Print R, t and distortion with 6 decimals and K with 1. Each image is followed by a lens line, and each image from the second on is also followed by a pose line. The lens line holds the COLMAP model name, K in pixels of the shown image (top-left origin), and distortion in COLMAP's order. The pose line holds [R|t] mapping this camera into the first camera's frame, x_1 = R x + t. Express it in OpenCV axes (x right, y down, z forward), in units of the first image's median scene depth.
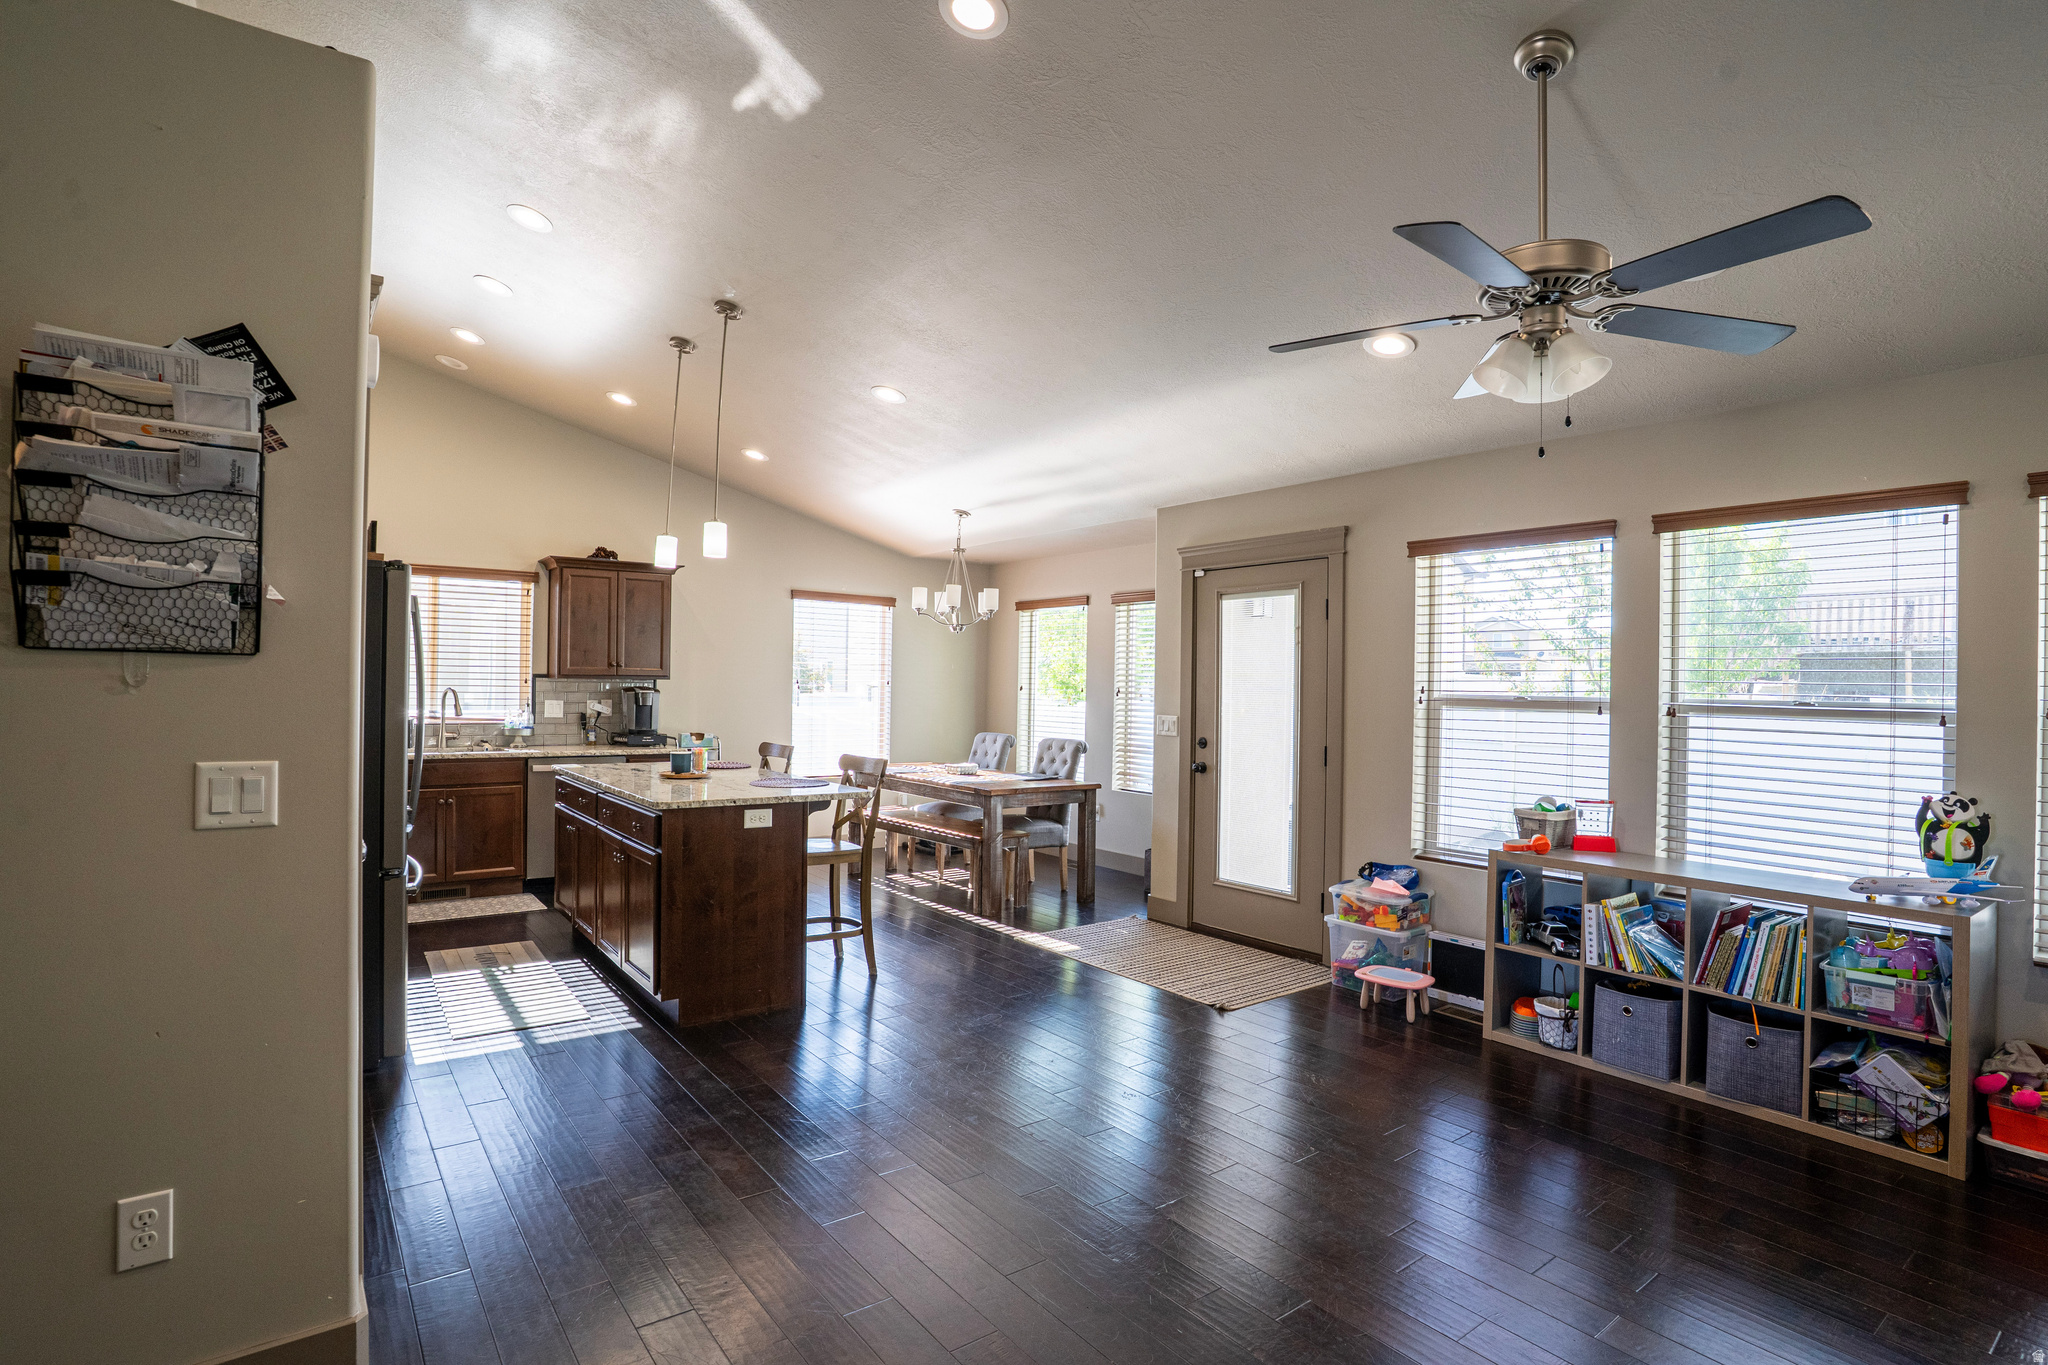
lens RADIAL K [[1007.4, 0, 1024.0], [0, 1007.4, 682.5], [0, 0, 1]] dist [-0.055222, 0.000283]
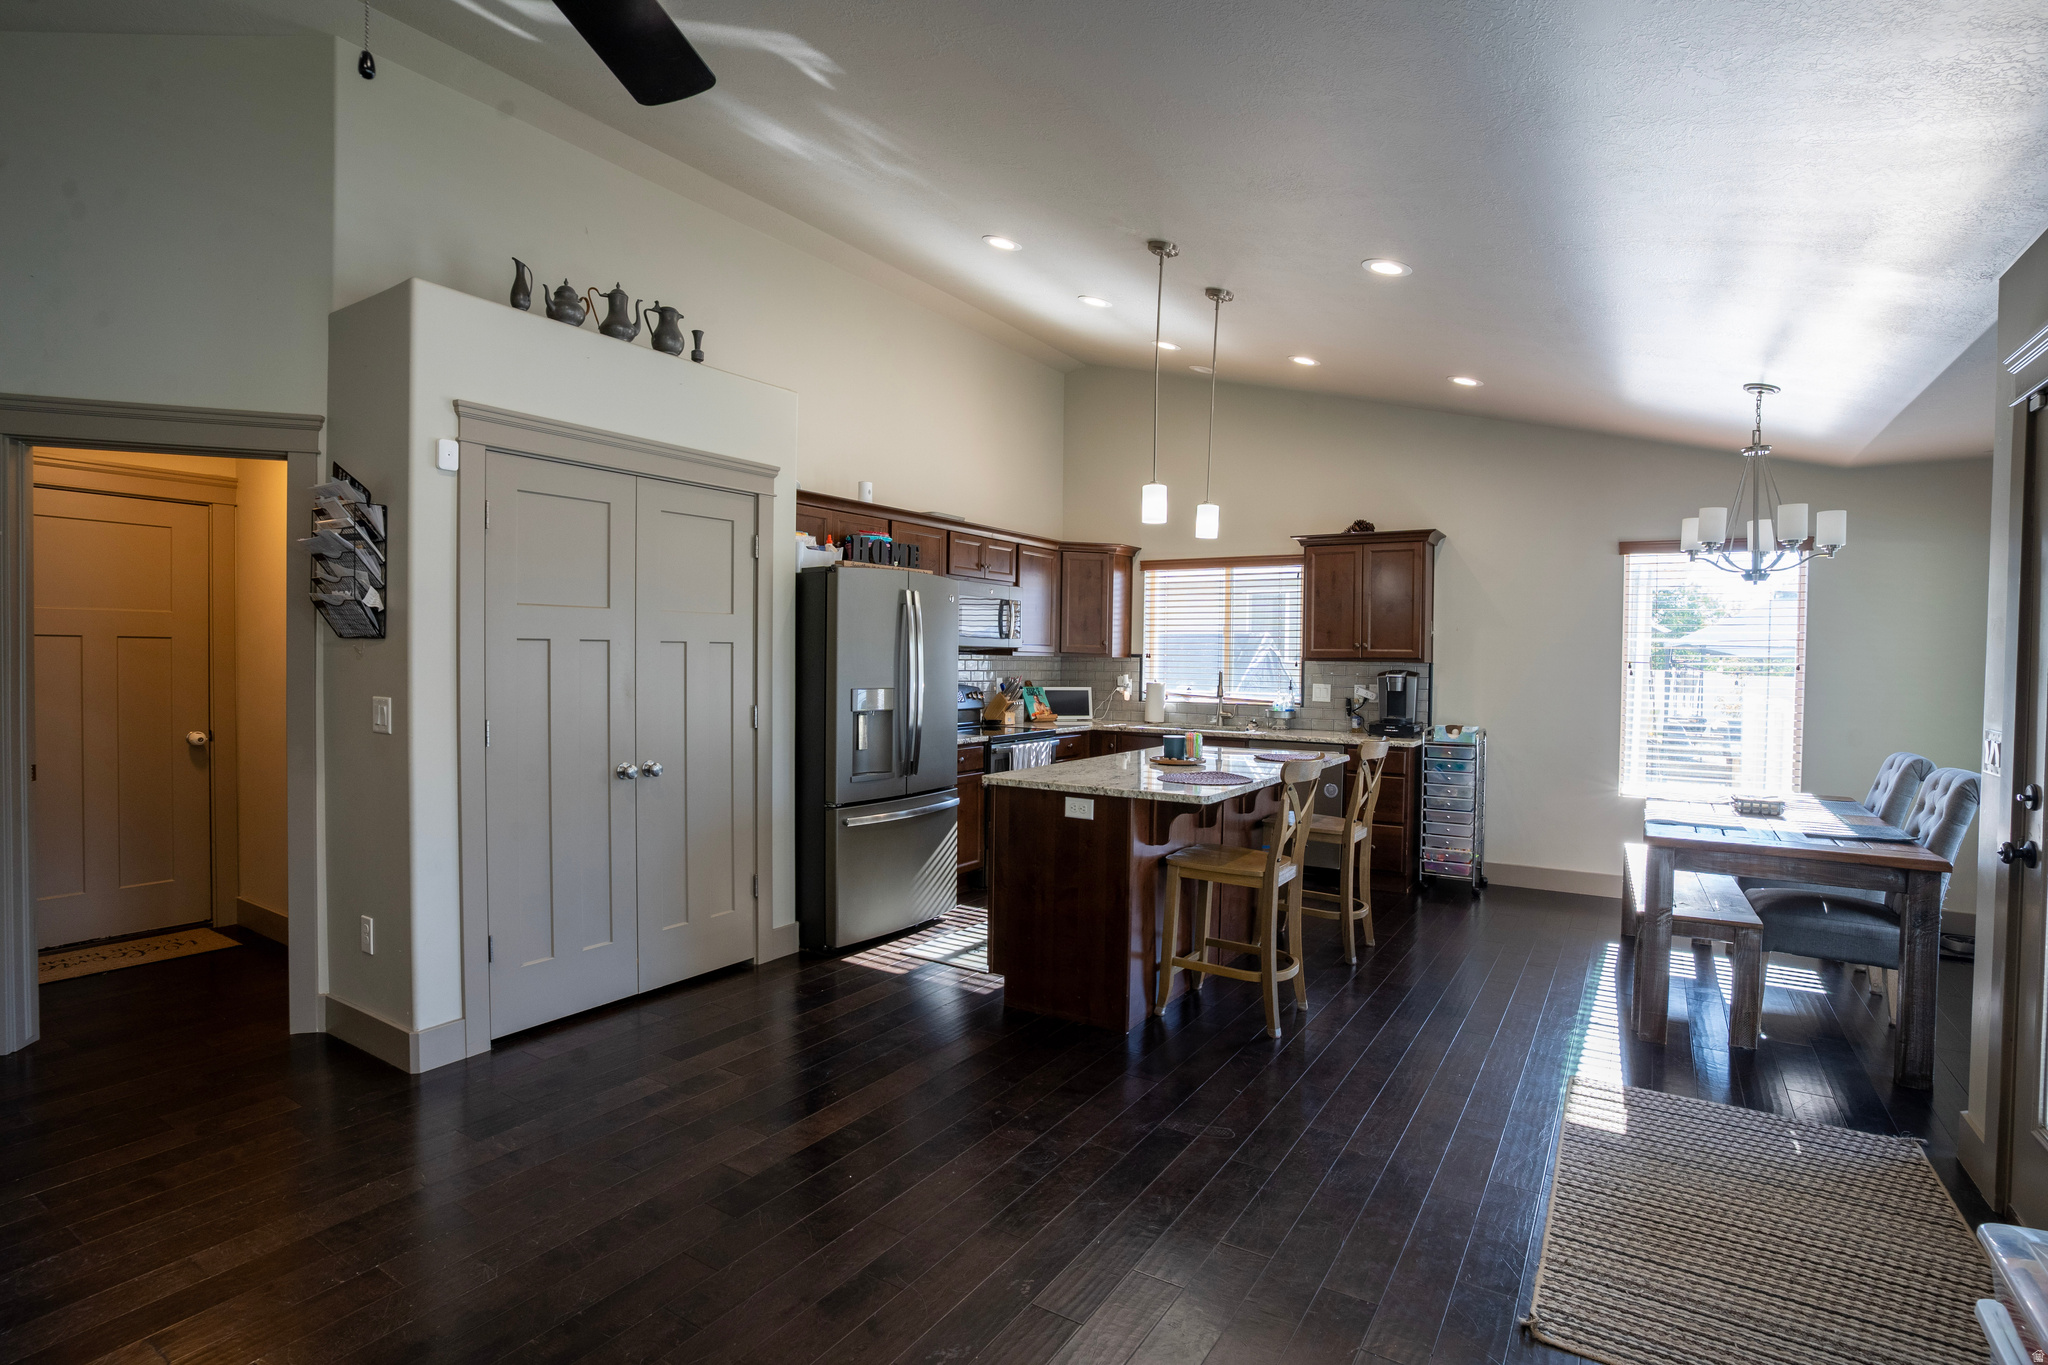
lens RADIAL K [[1007.4, 0, 1024.0], [0, 1007.4, 682.5], [0, 0, 1]] dist [-0.055222, 0.000283]
pose [[0.363528, 0.012068, -0.931505, 0.337862], [-0.006068, 0.999926, 0.010586, 0.007689], [0.931563, 0.001804, 0.363575, 0.375345]]
